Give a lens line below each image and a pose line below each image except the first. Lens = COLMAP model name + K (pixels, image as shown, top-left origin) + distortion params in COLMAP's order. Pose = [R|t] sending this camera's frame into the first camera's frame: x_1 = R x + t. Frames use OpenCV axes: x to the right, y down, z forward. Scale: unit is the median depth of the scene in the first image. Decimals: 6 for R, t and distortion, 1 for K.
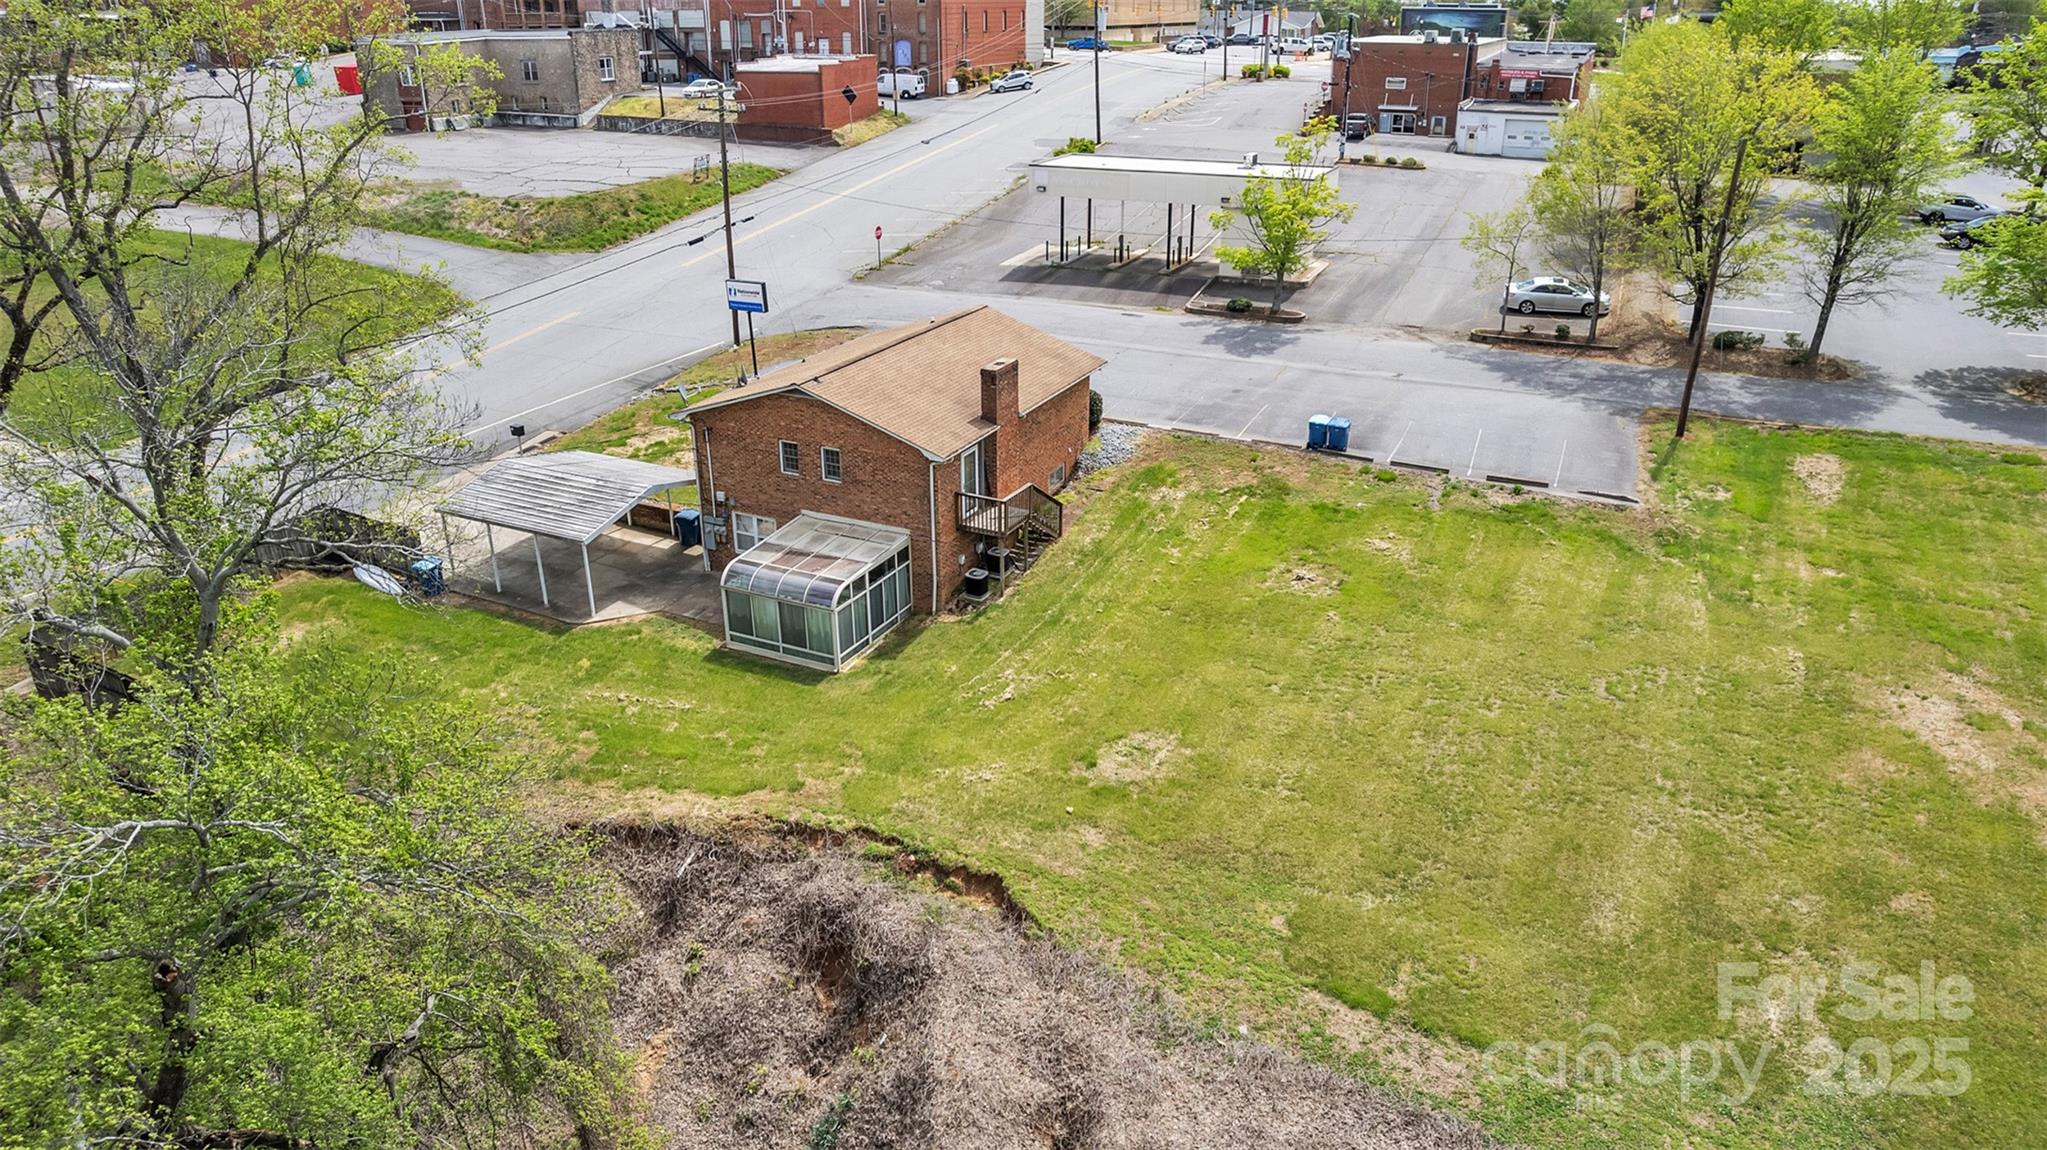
lens RADIAL K [[1315.7, 0, 1021.2], [0, 1315.7, 571.1], [0, 0, 1]] dist [-0.045597, 0.013674]
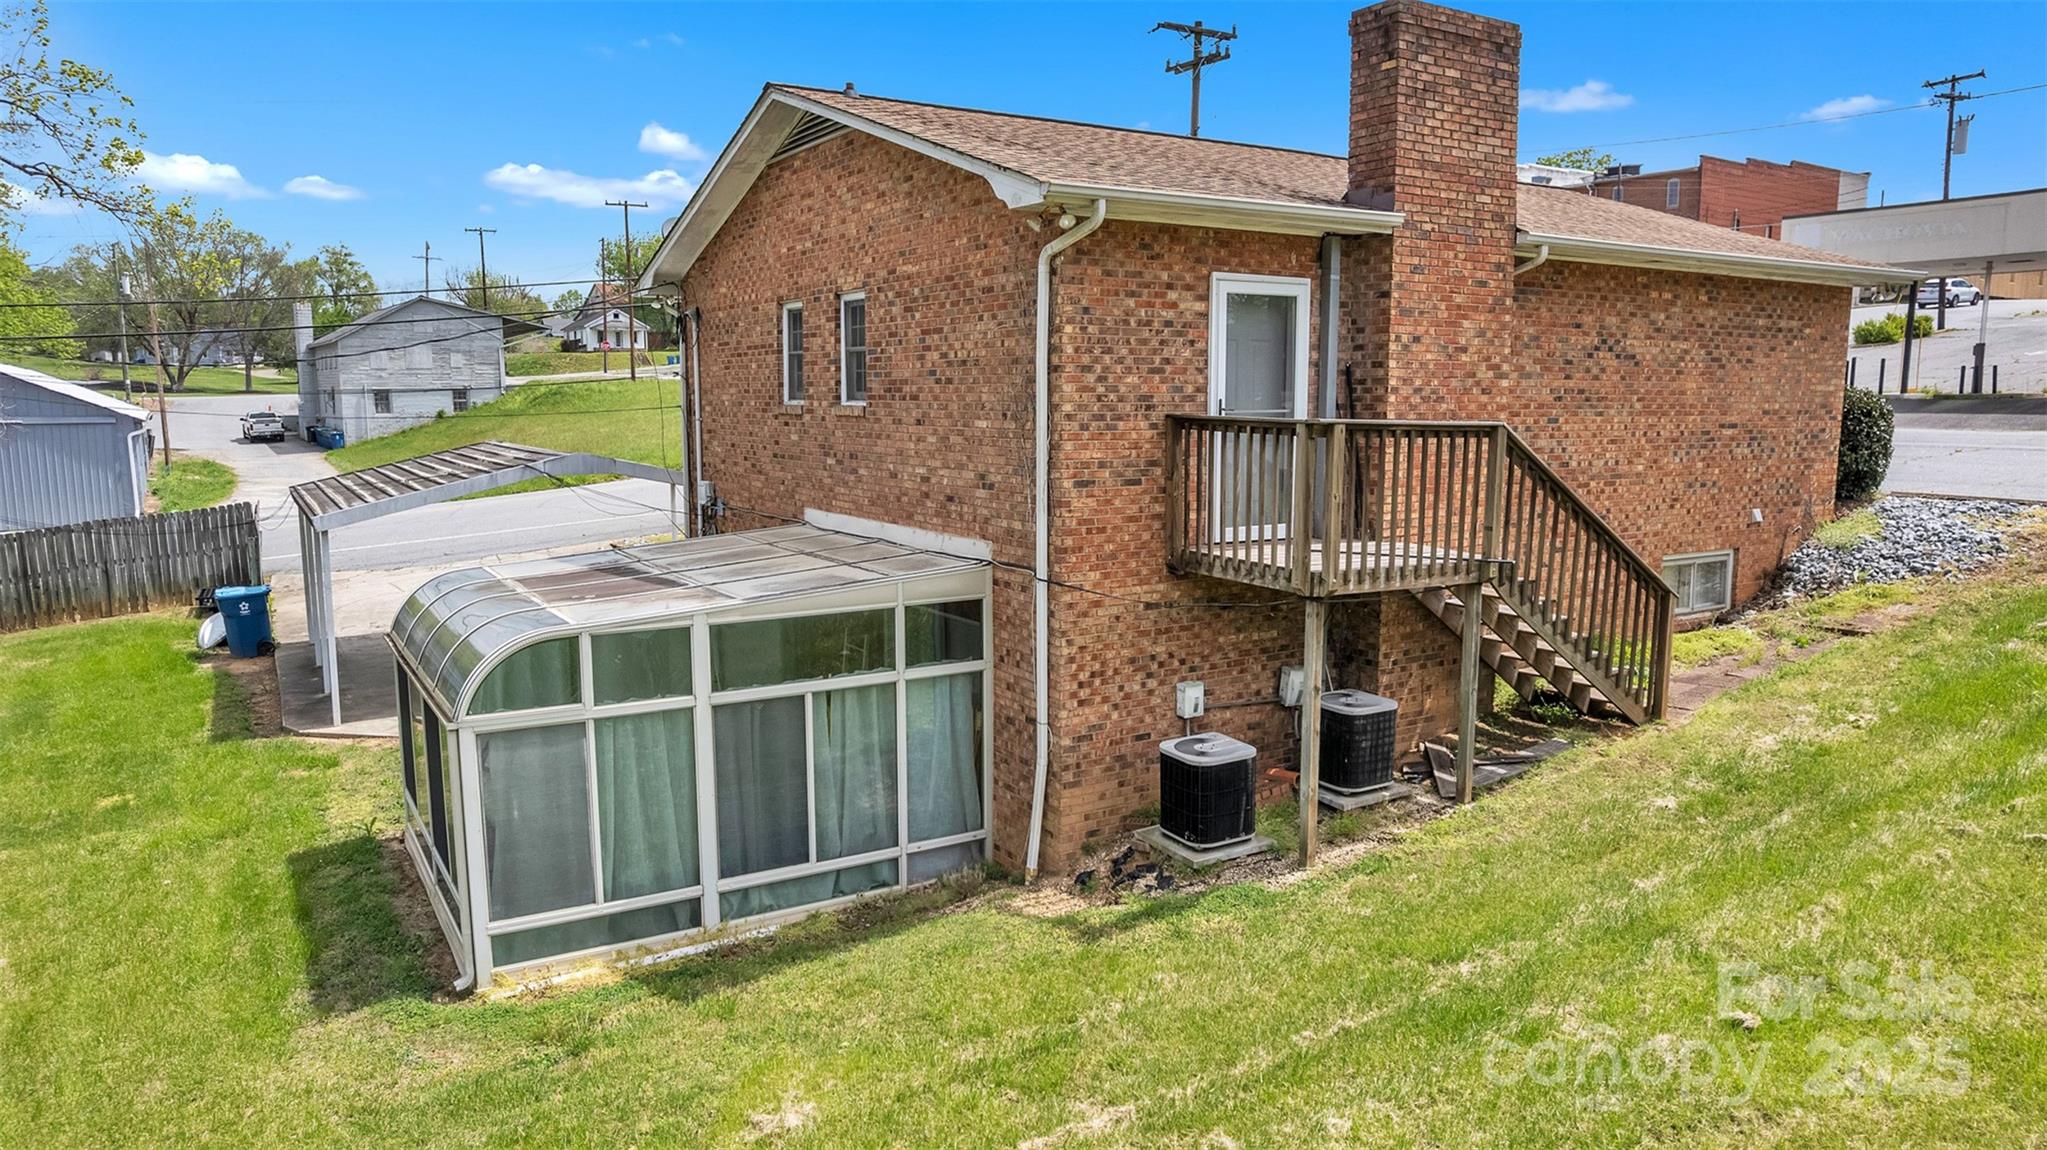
lens RADIAL K [[1315.7, 0, 1023.1], [0, 1315.7, 581.9], [0, 0, 1]] dist [-0.045597, 0.013674]
pose [[0.844899, 0.077636, -0.529261, 0.062320], [-0.216636, 0.954304, -0.205848, 0.029351], [0.489095, 0.288578, 0.823109, 0.762913]]
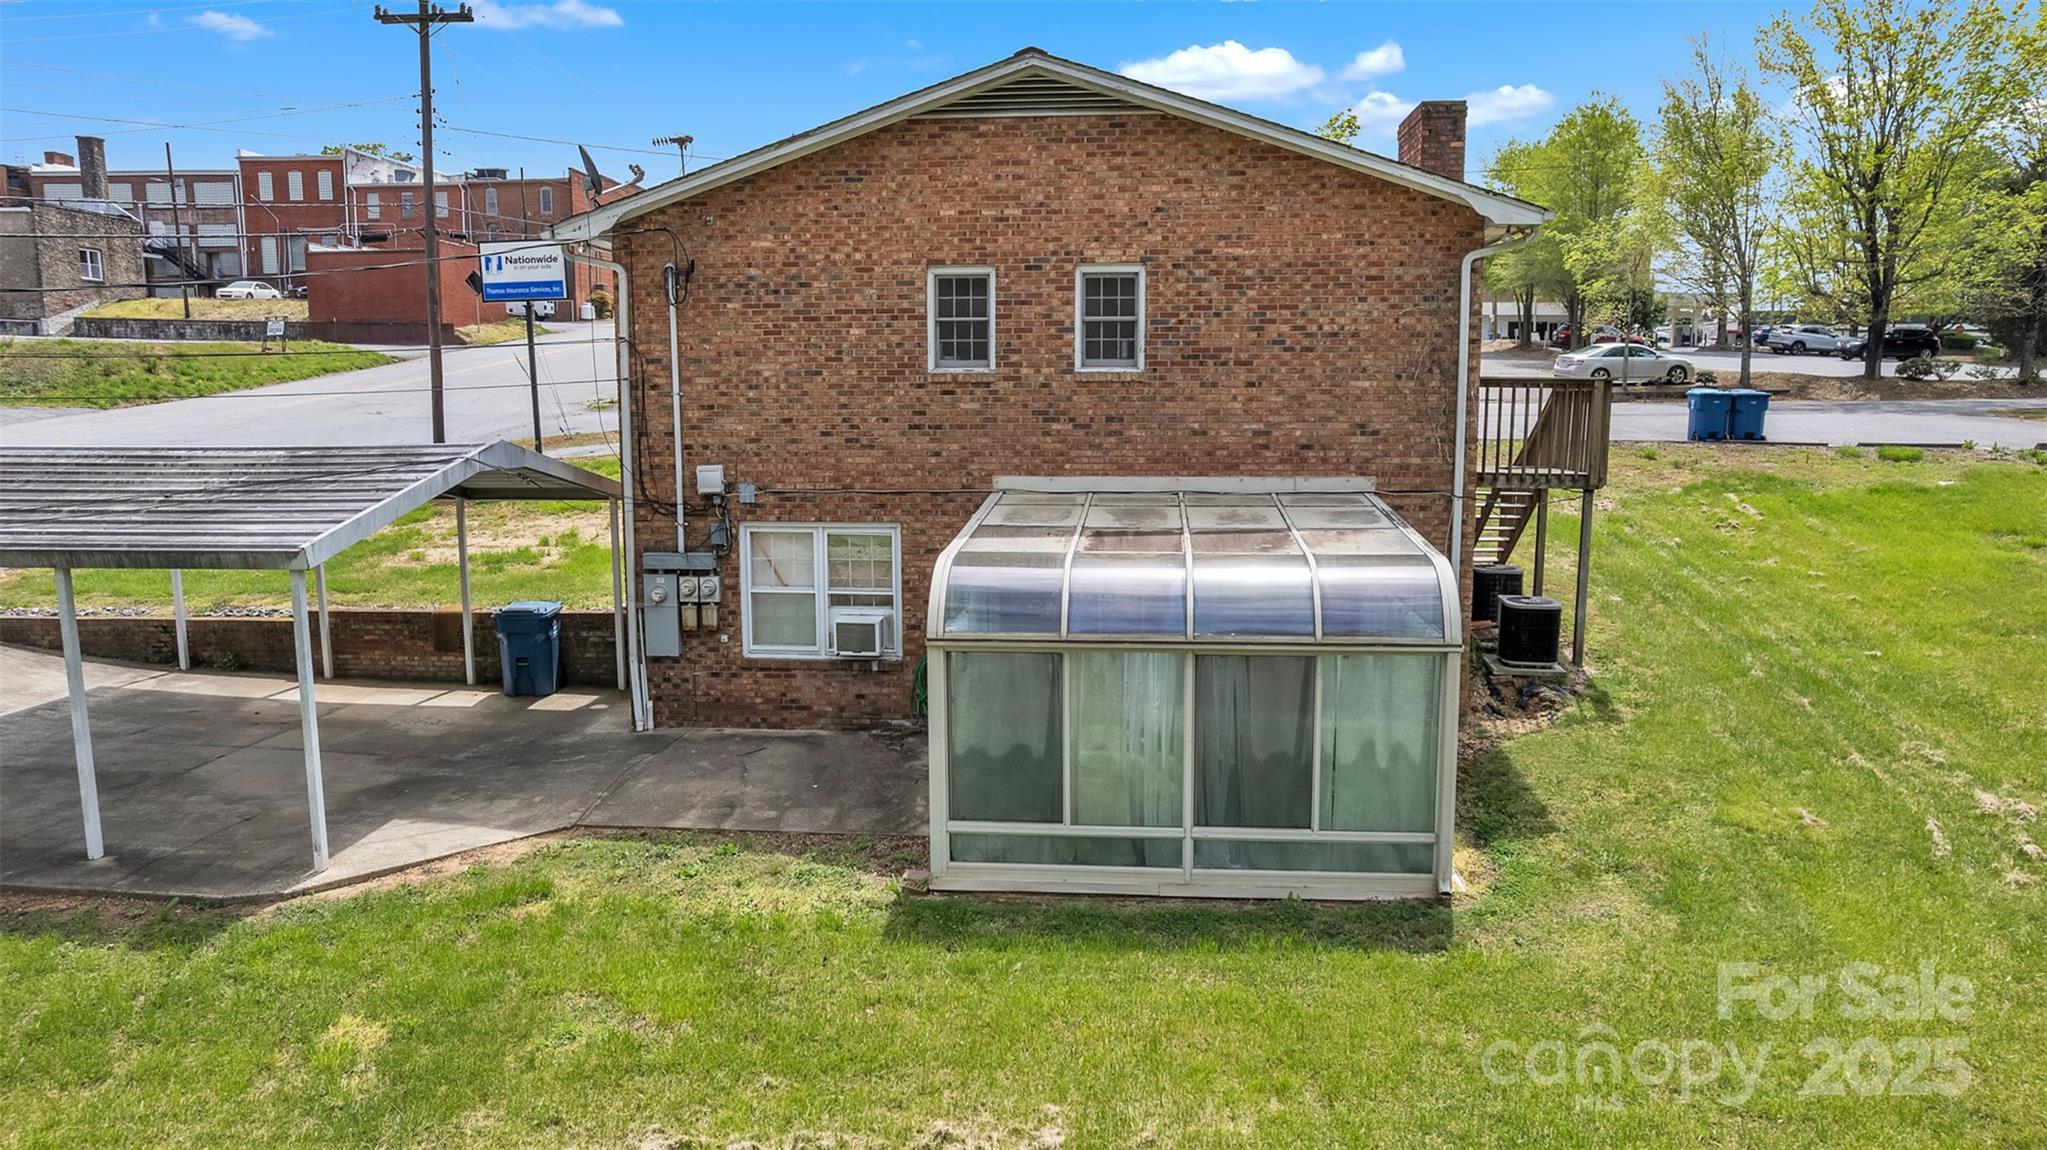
lens RADIAL K [[1315.7, 0, 1020.4], [0, 1315.7, 577.5], [0, 0, 1]] dist [-0.045597, 0.013674]
pose [[0.935245, -0.051119, 0.350290, -0.284174], [0.144417, 0.958527, -0.245701, 0.062266], [-0.323203, 0.280379, 0.903841, 0.709322]]
